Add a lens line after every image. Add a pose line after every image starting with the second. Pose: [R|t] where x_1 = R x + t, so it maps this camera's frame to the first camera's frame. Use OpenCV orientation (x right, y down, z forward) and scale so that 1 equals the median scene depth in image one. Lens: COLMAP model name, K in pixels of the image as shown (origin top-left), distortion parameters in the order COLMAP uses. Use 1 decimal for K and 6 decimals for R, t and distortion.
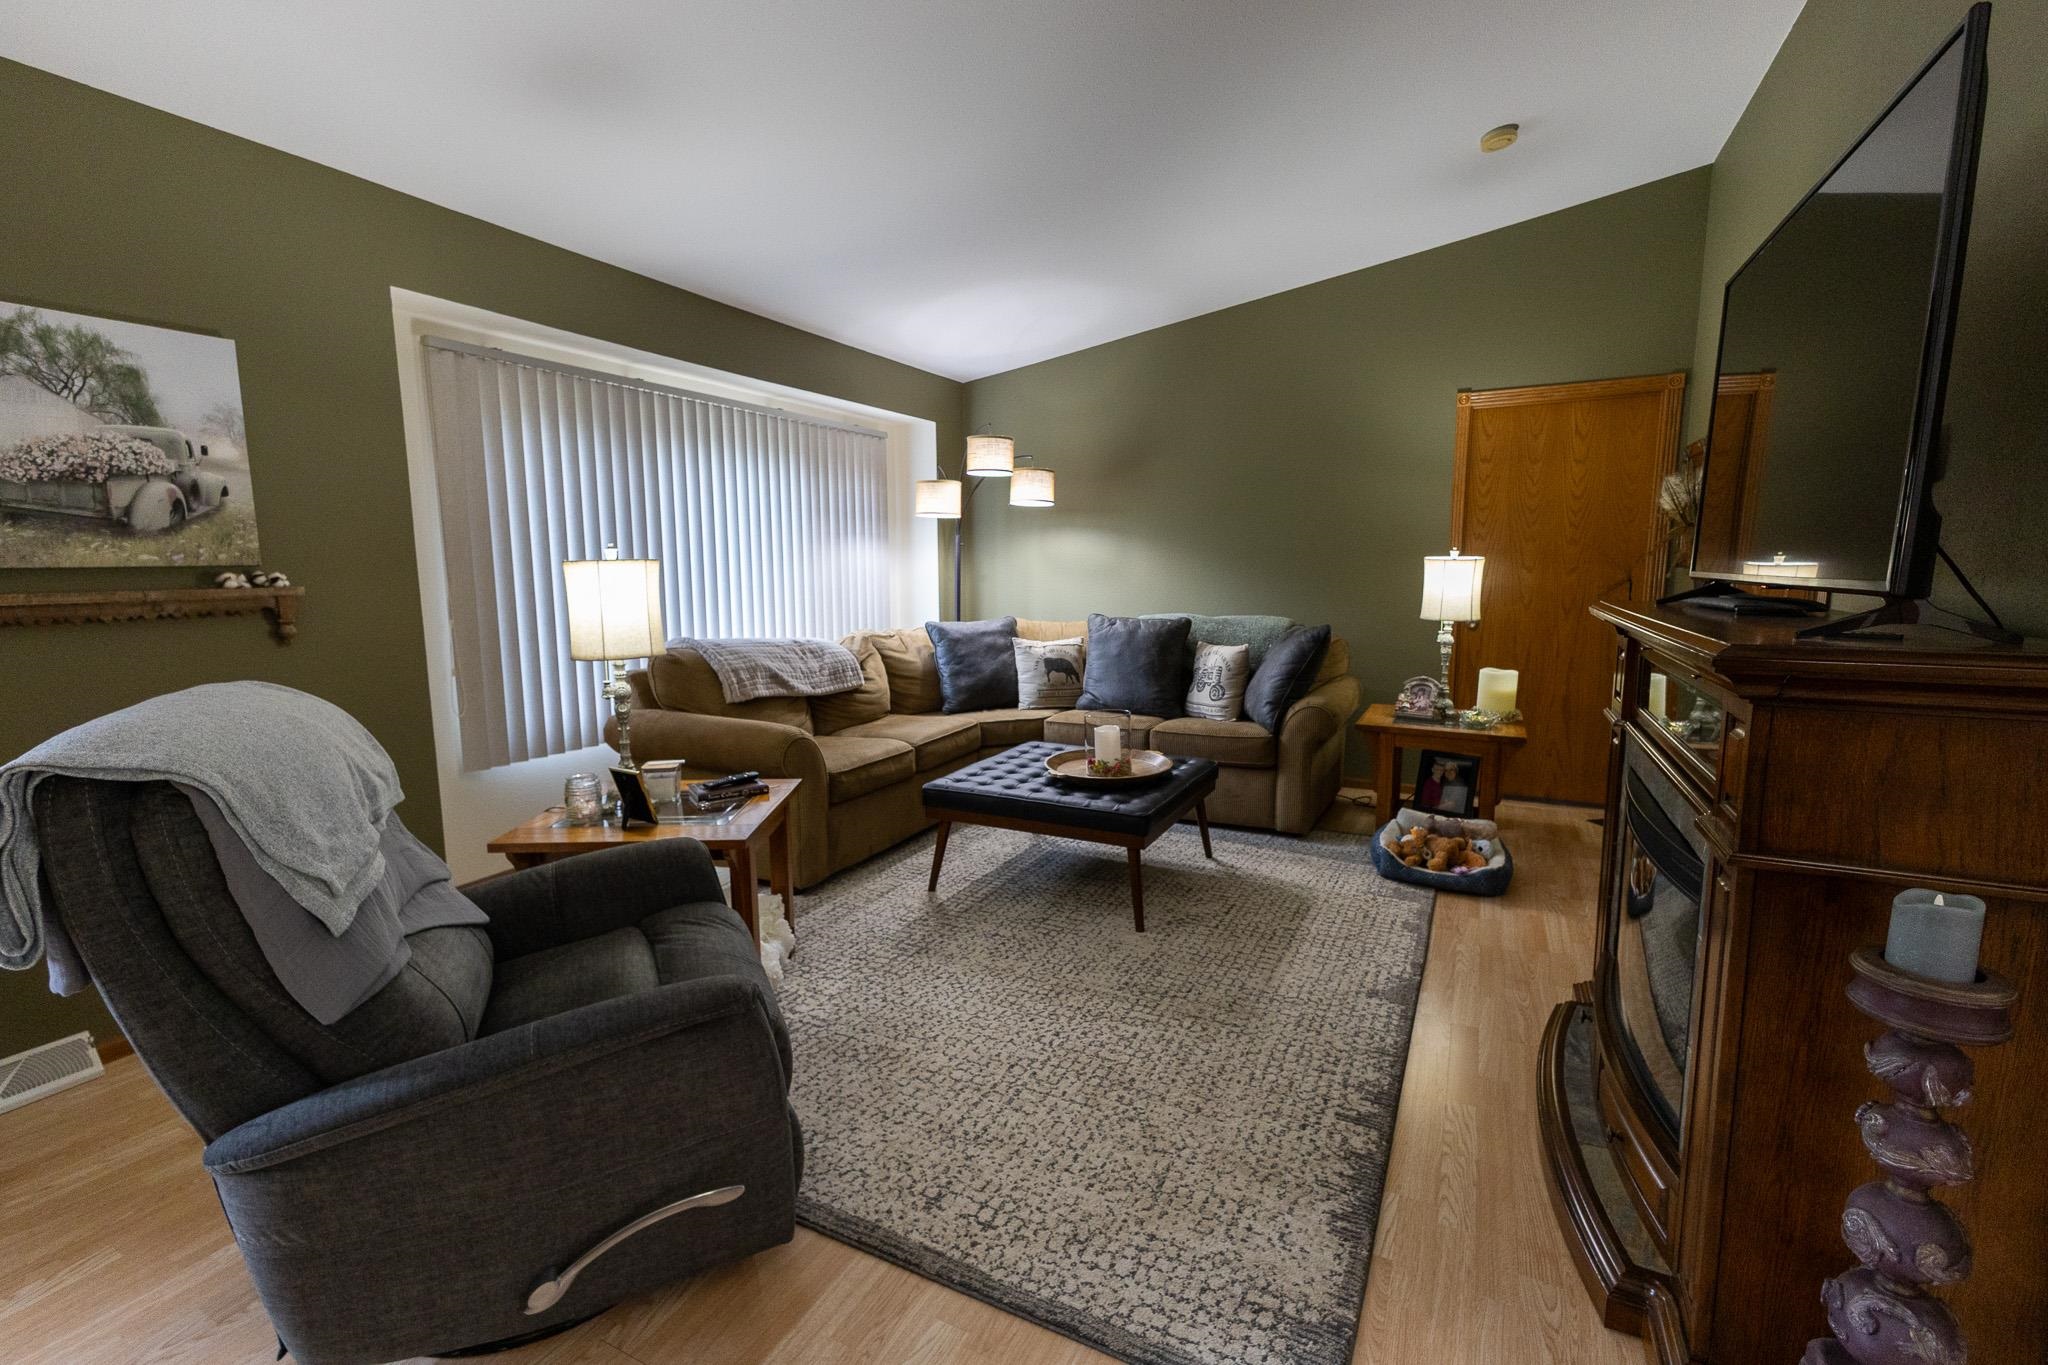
lens RADIAL K [[874.5, 0, 1022.8], [0, 874.5, 673.8], [0, 0, 1]] dist [0.009213, -0.003130]
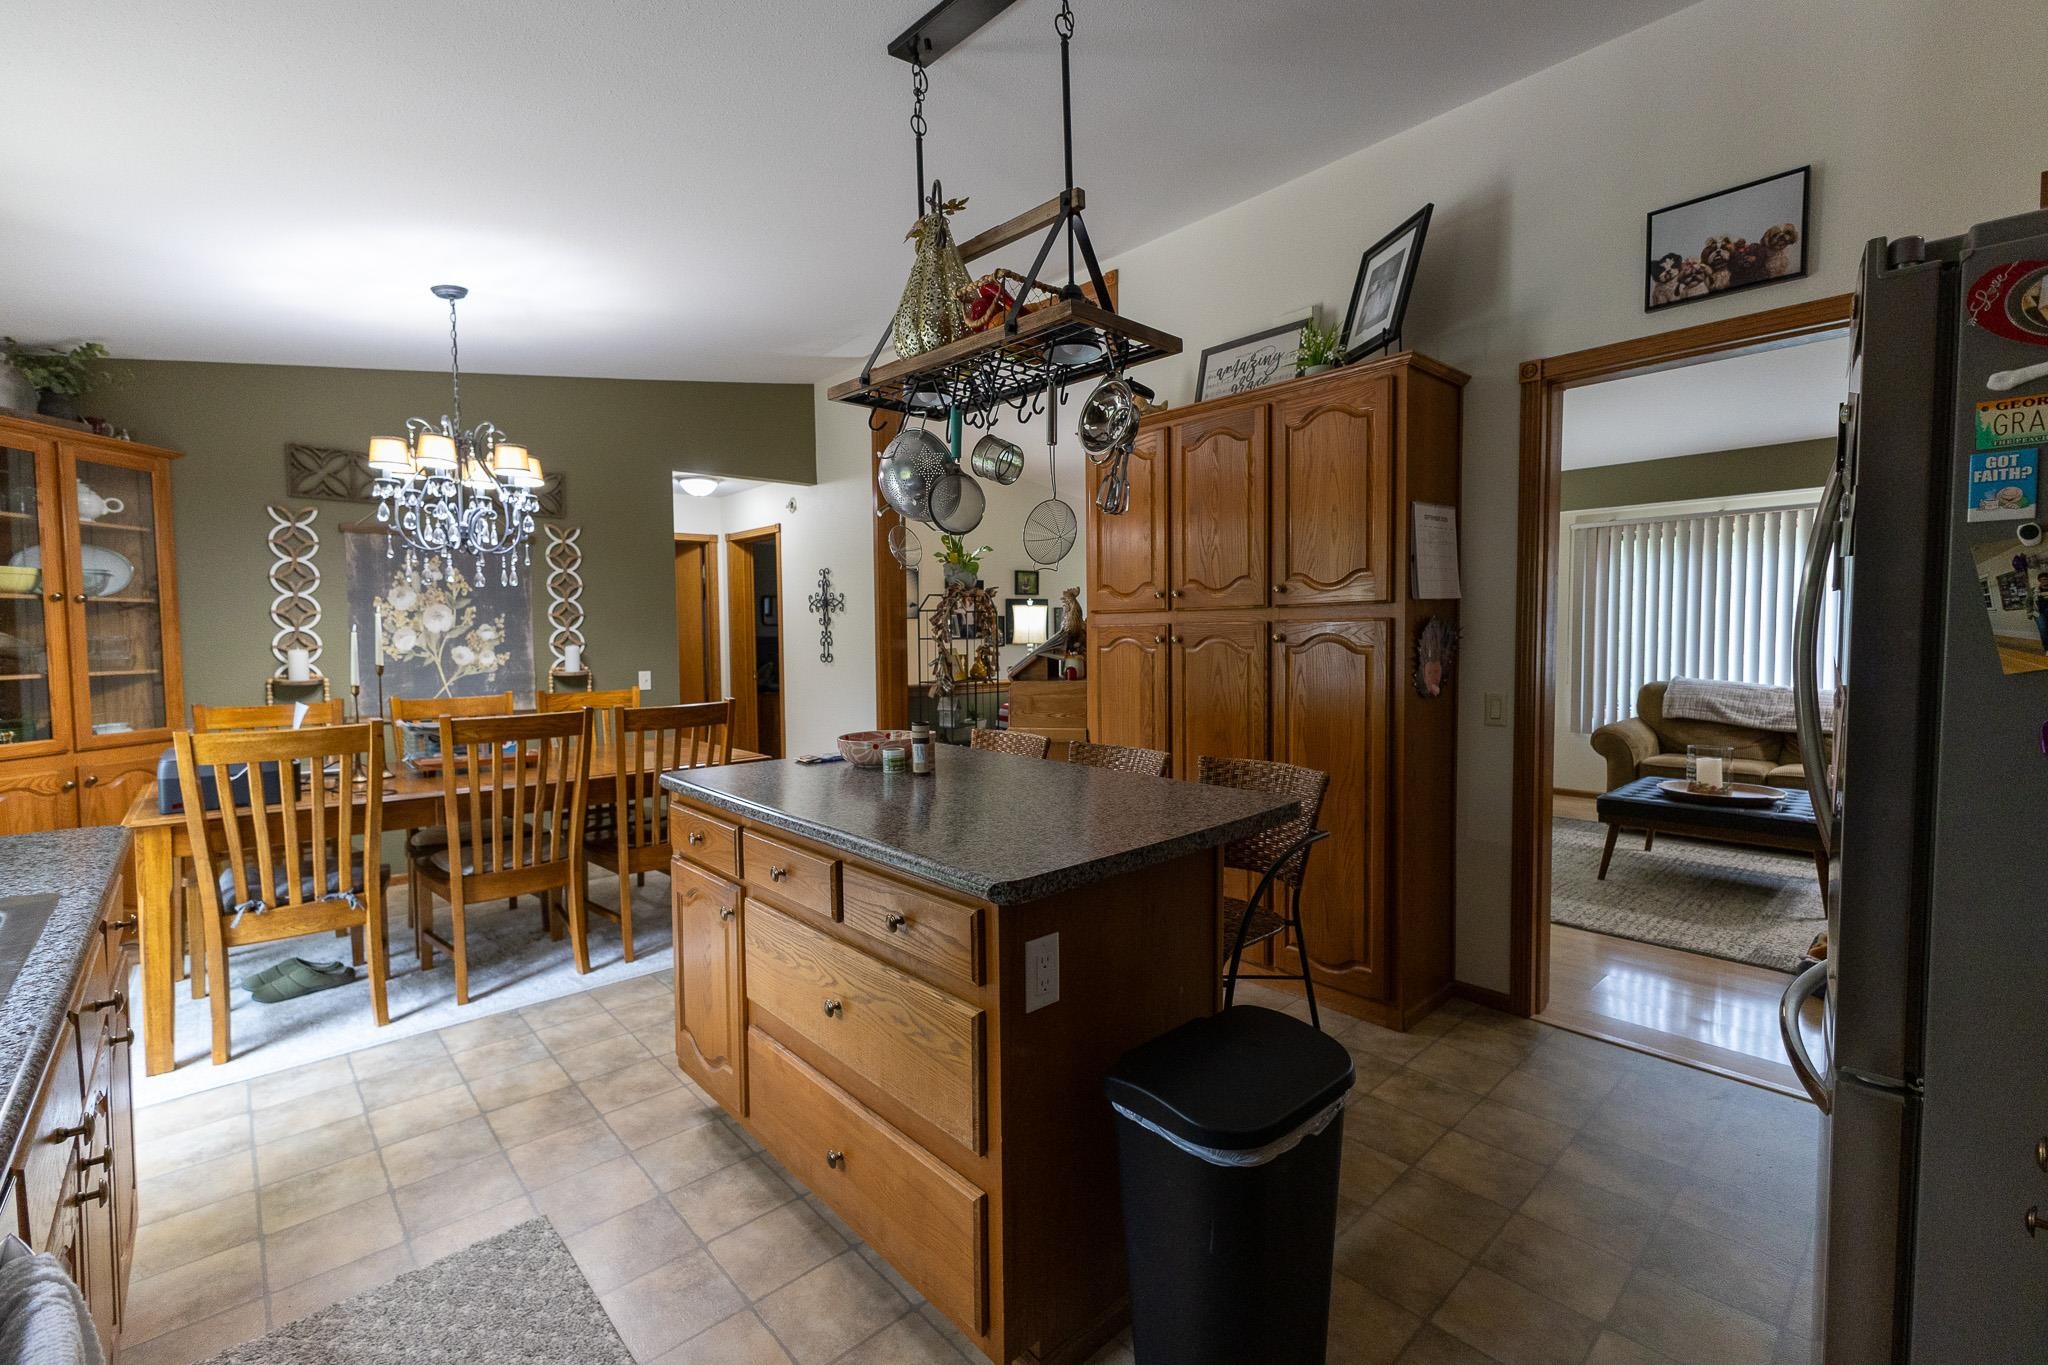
lens RADIAL K [[874.5, 0, 1022.8], [0, 874.5, 673.8], [0, 0, 1]] dist [0.009213, -0.003130]
pose [[-0.368157, 0.049725, -0.928433, 1.469364], [-0.109467, 0.989305, 0.096393, -0.065475], [0.923297, 0.137121, -0.358777, 0.466006]]
